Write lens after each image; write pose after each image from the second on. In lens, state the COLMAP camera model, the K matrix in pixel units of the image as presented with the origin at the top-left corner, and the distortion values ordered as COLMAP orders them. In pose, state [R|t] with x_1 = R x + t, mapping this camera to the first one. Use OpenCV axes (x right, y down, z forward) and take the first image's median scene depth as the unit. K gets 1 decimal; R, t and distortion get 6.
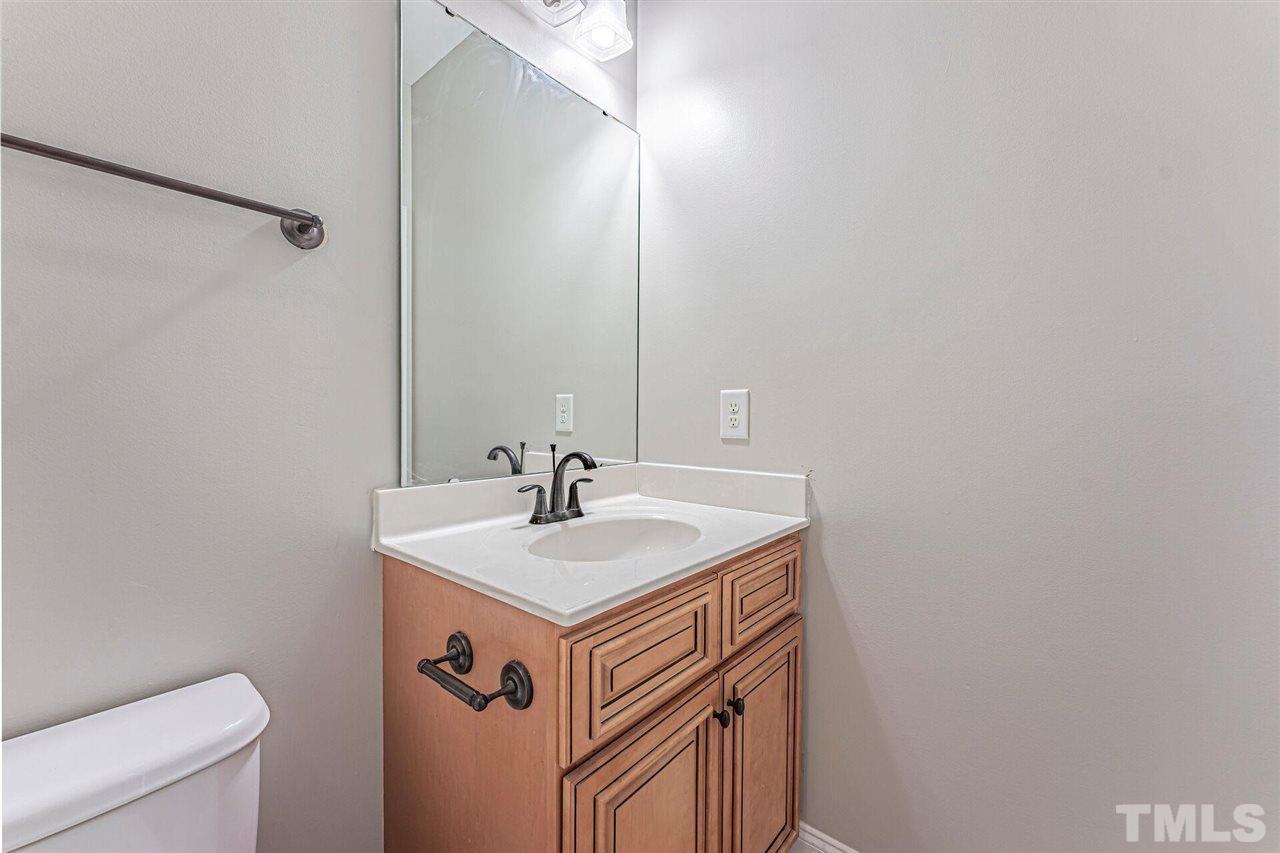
lens RADIAL K [[512.9, 0, 634.4], [0, 512.9, 424.5], [0, 0, 1]] dist [0.000236, -0.000237]
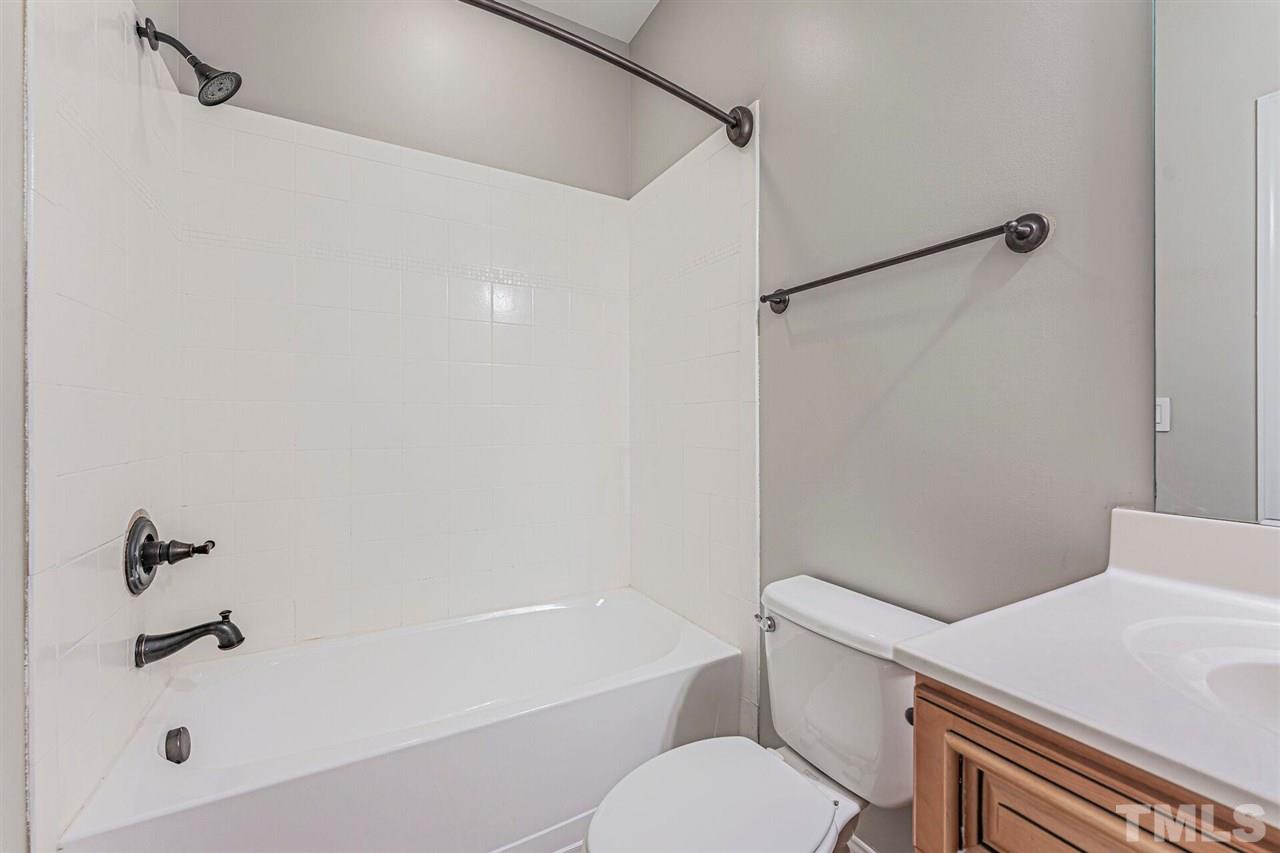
lens RADIAL K [[512.9, 0, 634.4], [0, 512.9, 424.5], [0, 0, 1]] dist [0.000236, -0.000237]
pose [[-0.340232, -0.000167, -0.940342, 0.618038], [-0.017129, 0.999835, 0.006020, 0.005414], [0.940186, 0.018156, -0.340178, 0.670924]]
